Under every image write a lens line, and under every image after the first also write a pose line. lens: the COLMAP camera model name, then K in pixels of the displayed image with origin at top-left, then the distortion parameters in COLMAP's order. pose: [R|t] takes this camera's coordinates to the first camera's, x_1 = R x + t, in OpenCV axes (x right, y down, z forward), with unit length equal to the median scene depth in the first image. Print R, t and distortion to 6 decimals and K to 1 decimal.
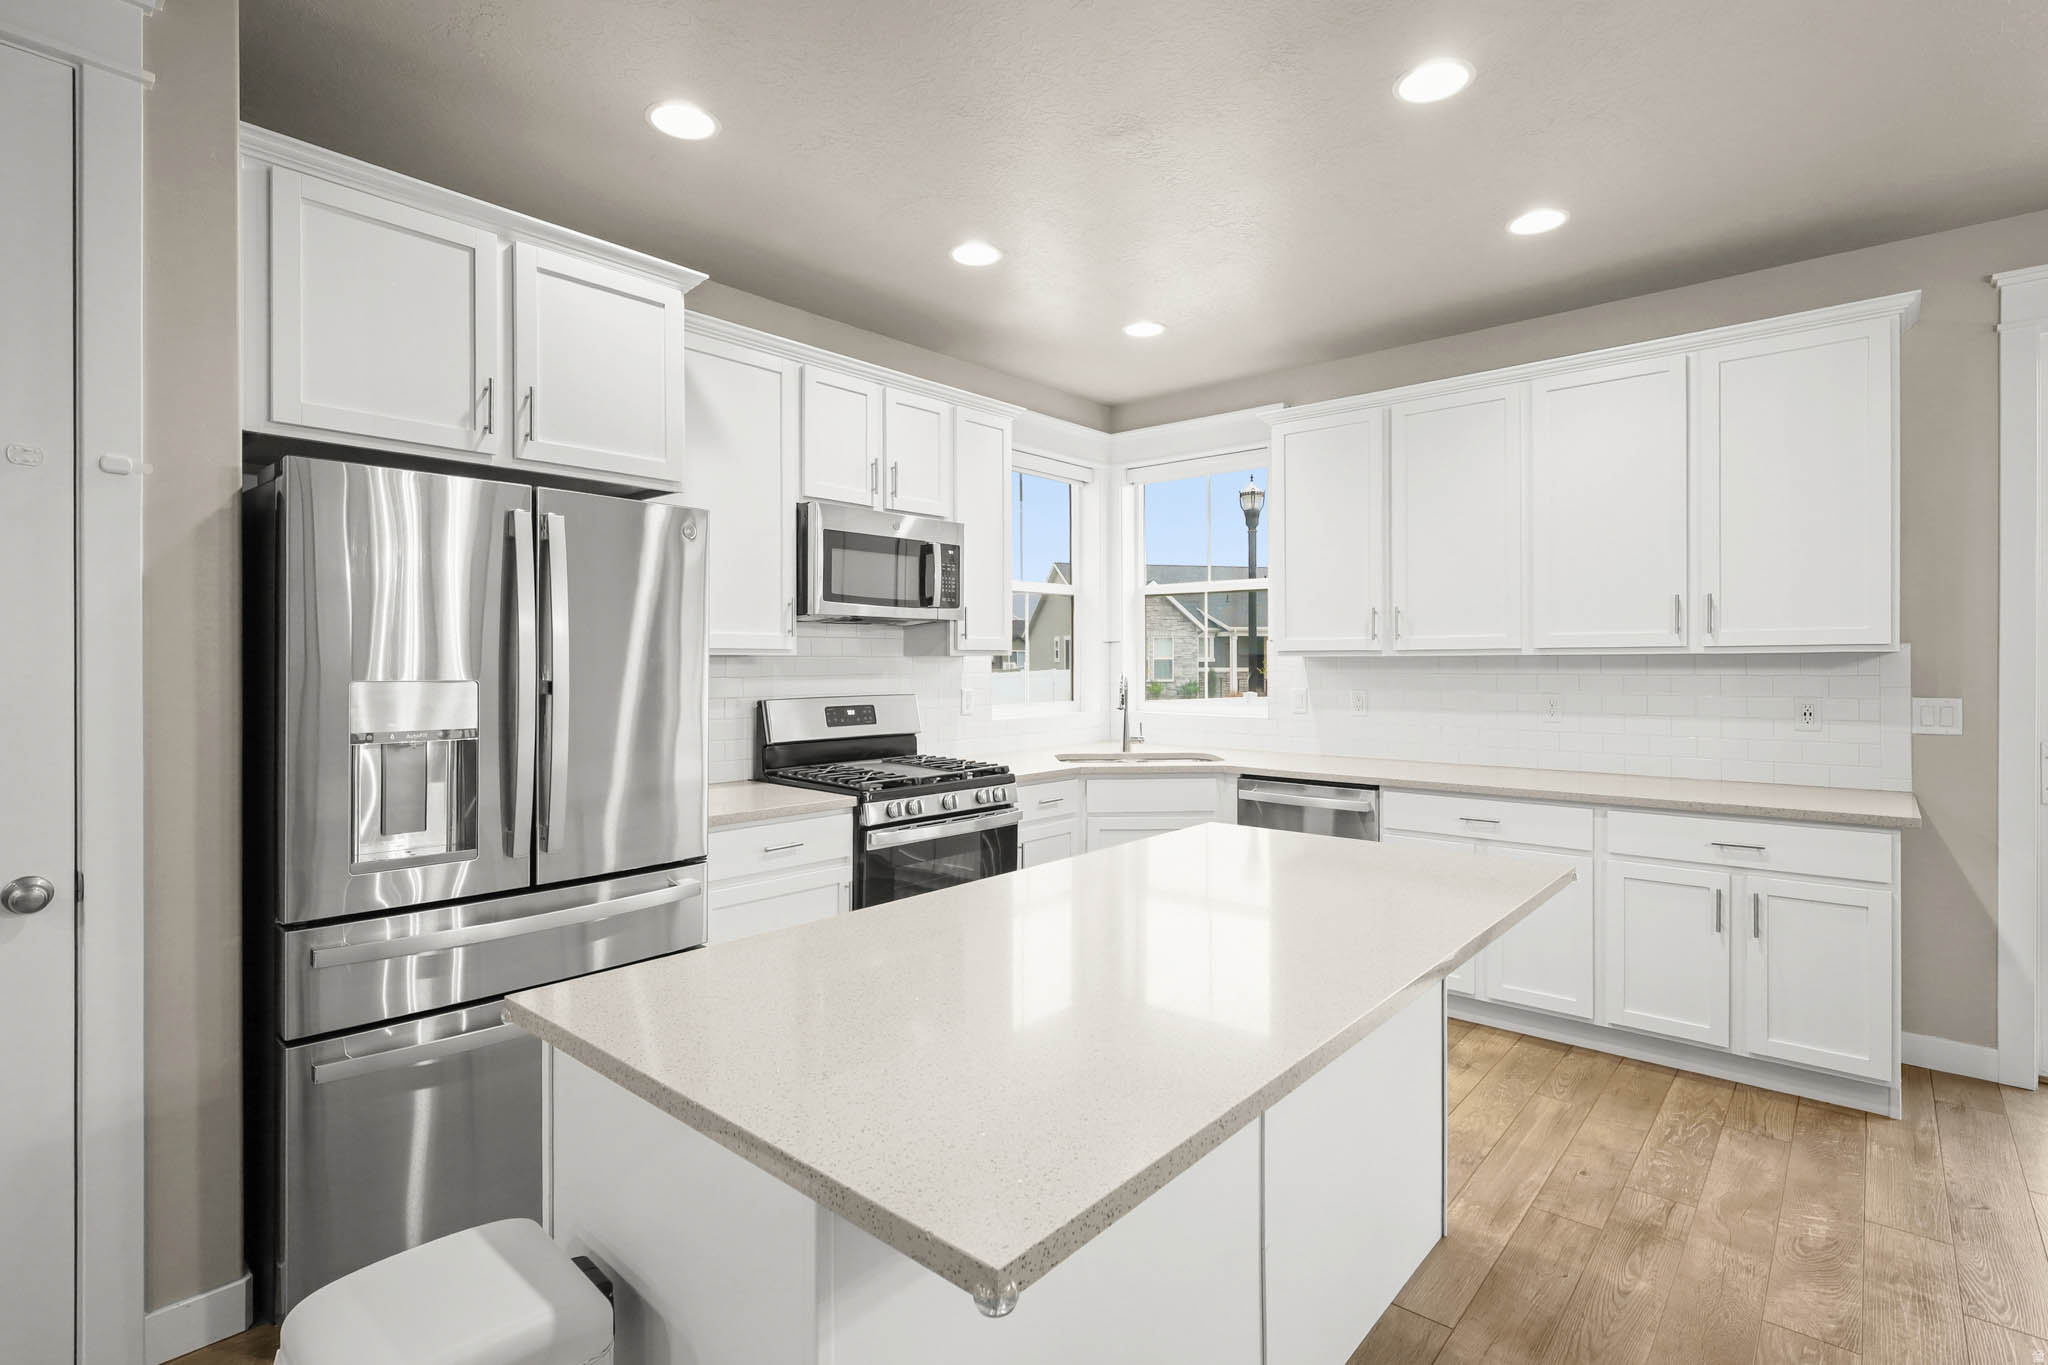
lens RADIAL K [[997.0, 0, 1020.8], [0, 997.0, 656.7], [0, 0, 1]] dist [0.001213, -0.000226]
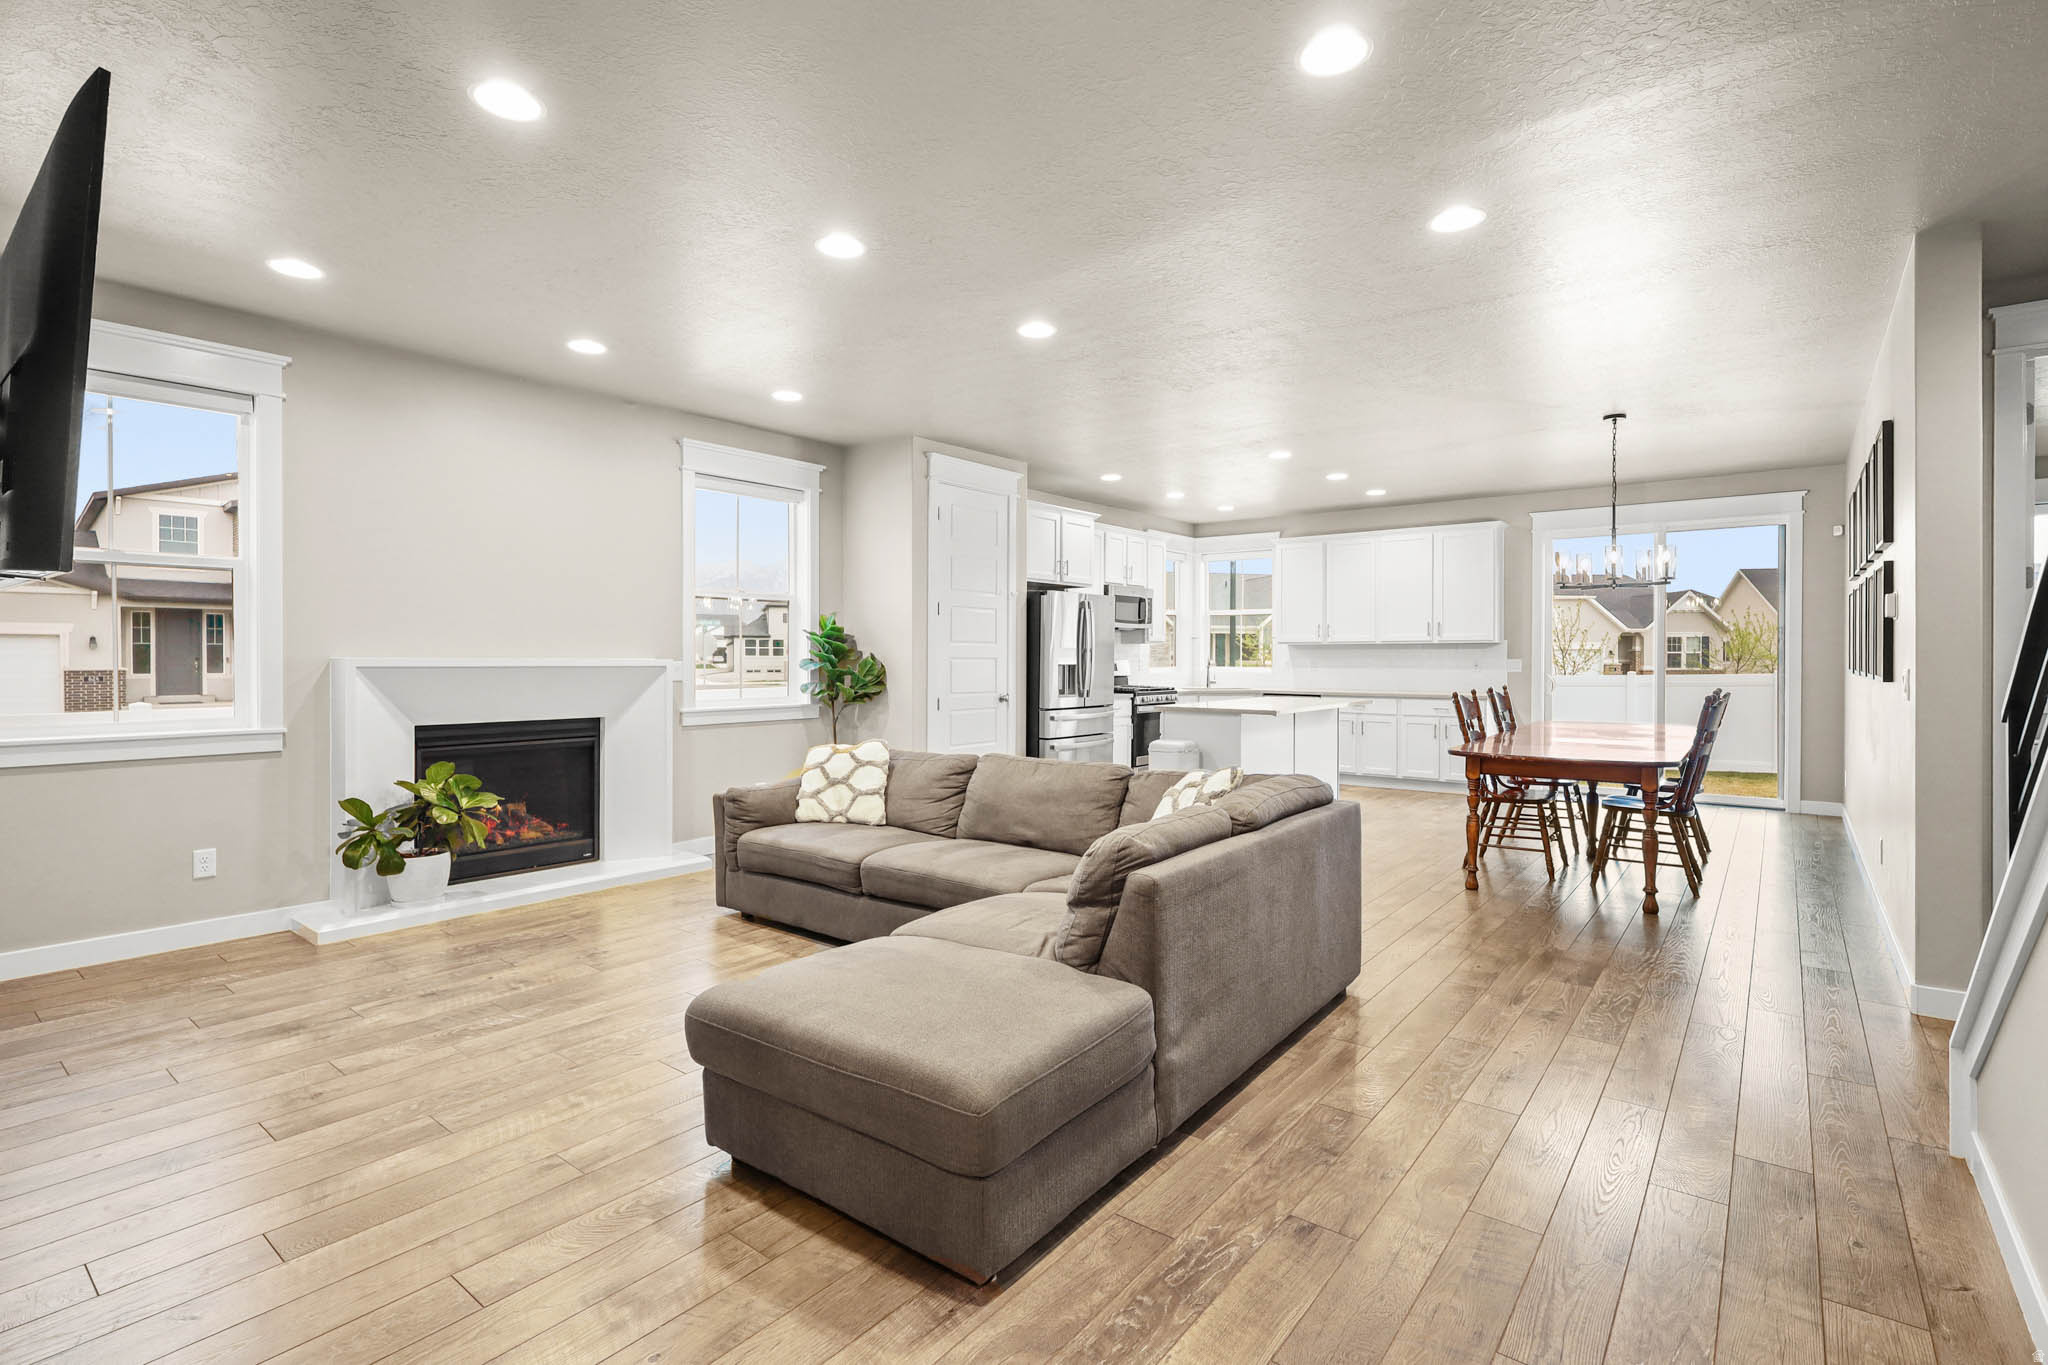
lens RADIAL K [[961.4, 0, 1026.1], [0, 961.4, 651.3], [0, 0, 1]] dist [0.001807, 0.000127]
pose [[0.998766, 0.004878, 0.049416, -0.565337], [-0.004880, 0.999988, -0.000086, 0.024214], [-0.049415, -0.000156, 0.998778, -1.560199]]
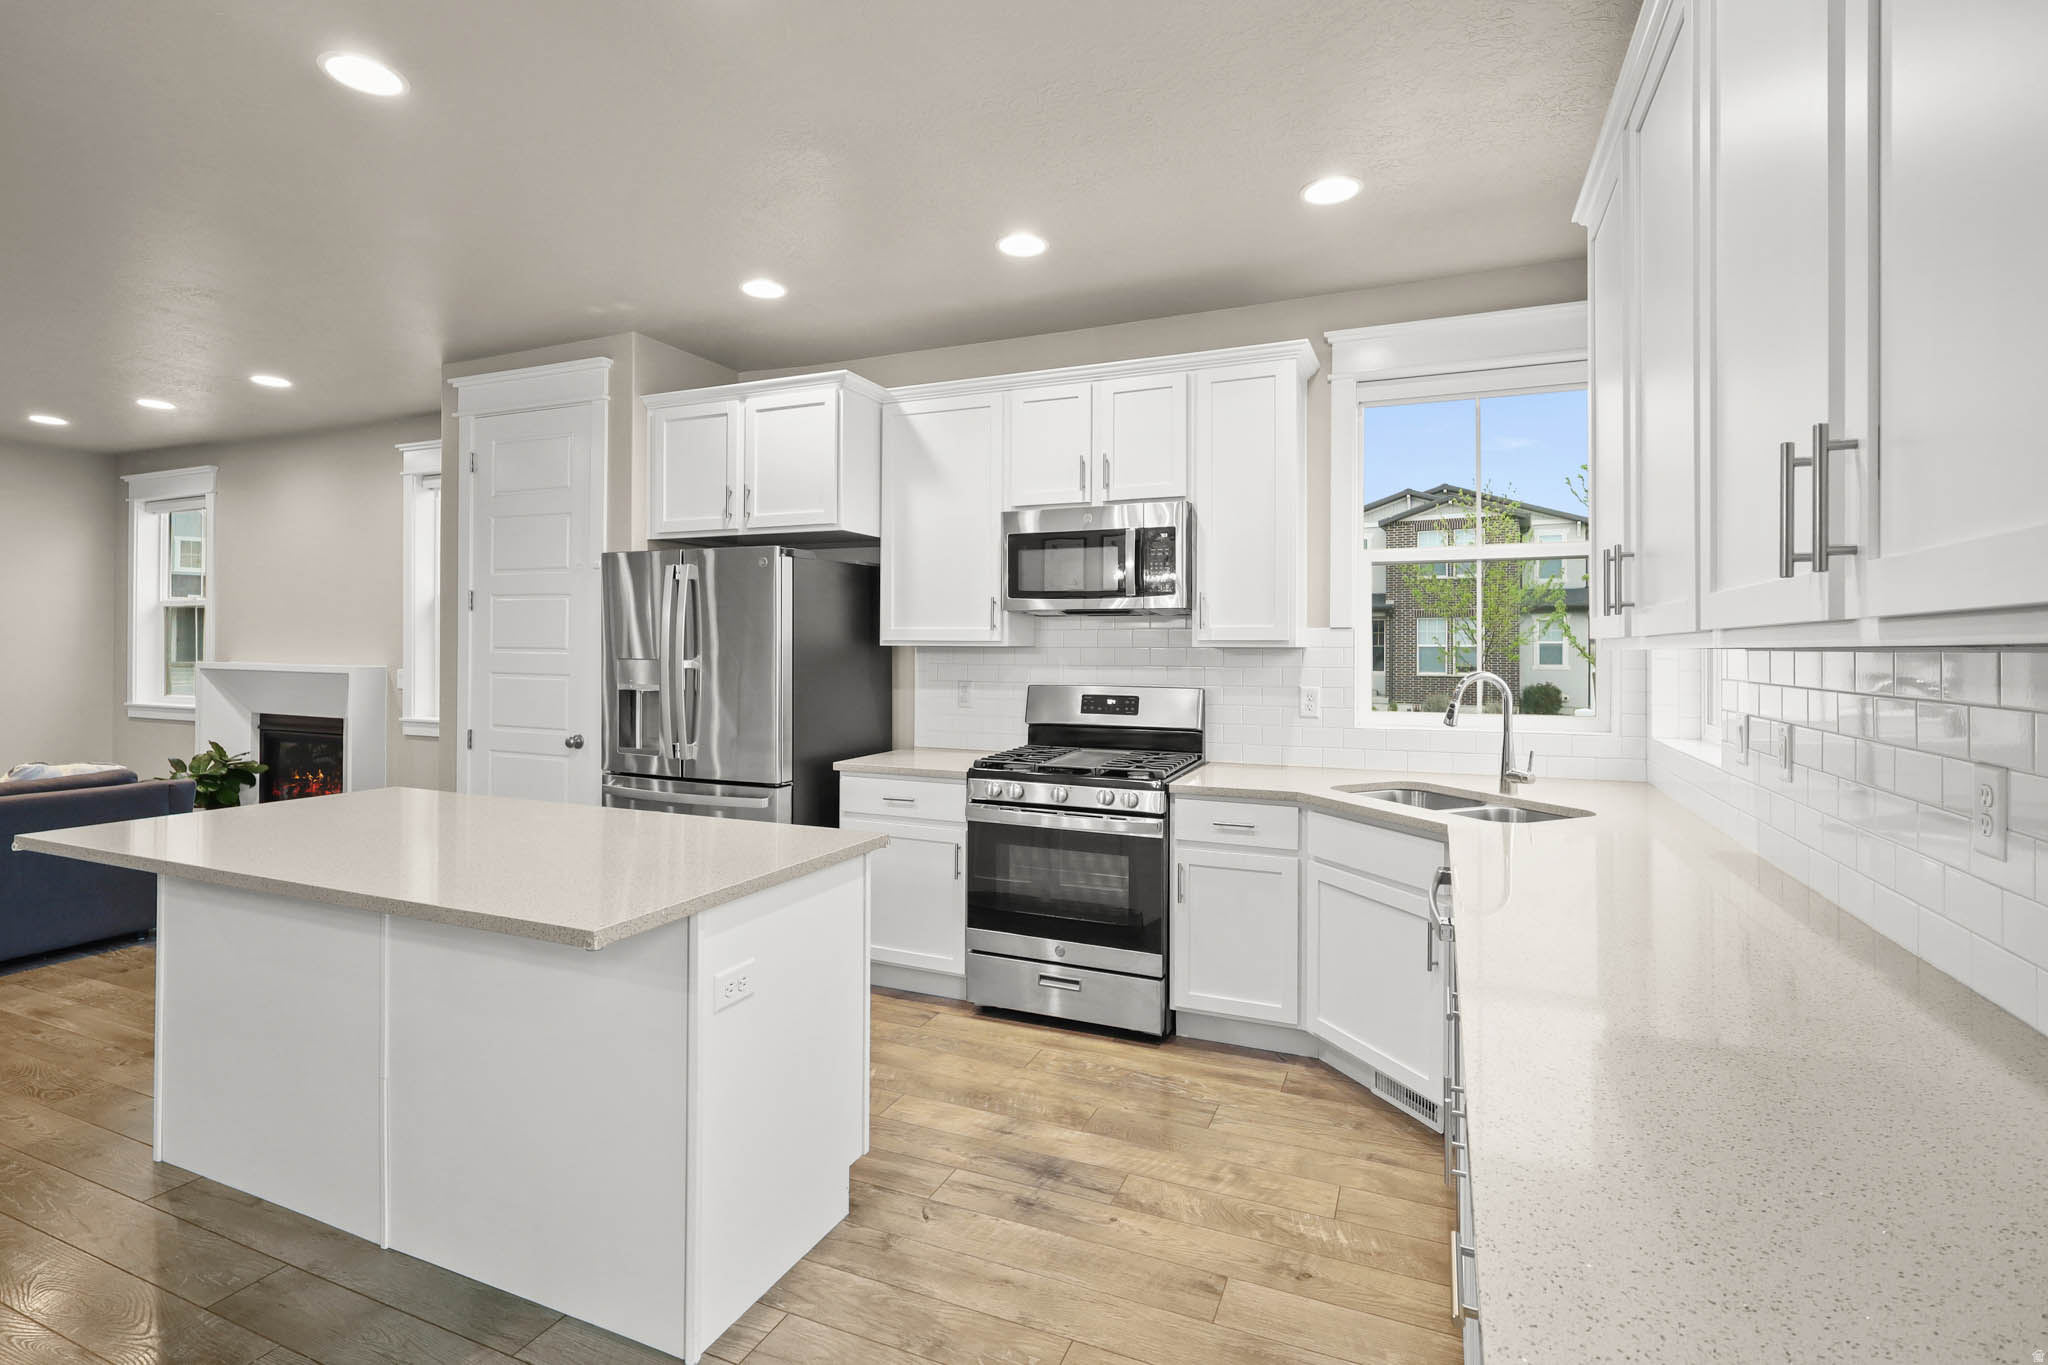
lens RADIAL K [[961.4, 0, 1026.1], [0, 961.4, 651.3], [0, 0, 1]] dist [0.001807, 0.000127]
pose [[0.301905, 0.008457, -0.953300, 0.848933], [-0.003510, 0.999964, 0.007760, -0.004350], [0.953332, 0.001003, 0.301924, 0.692468]]
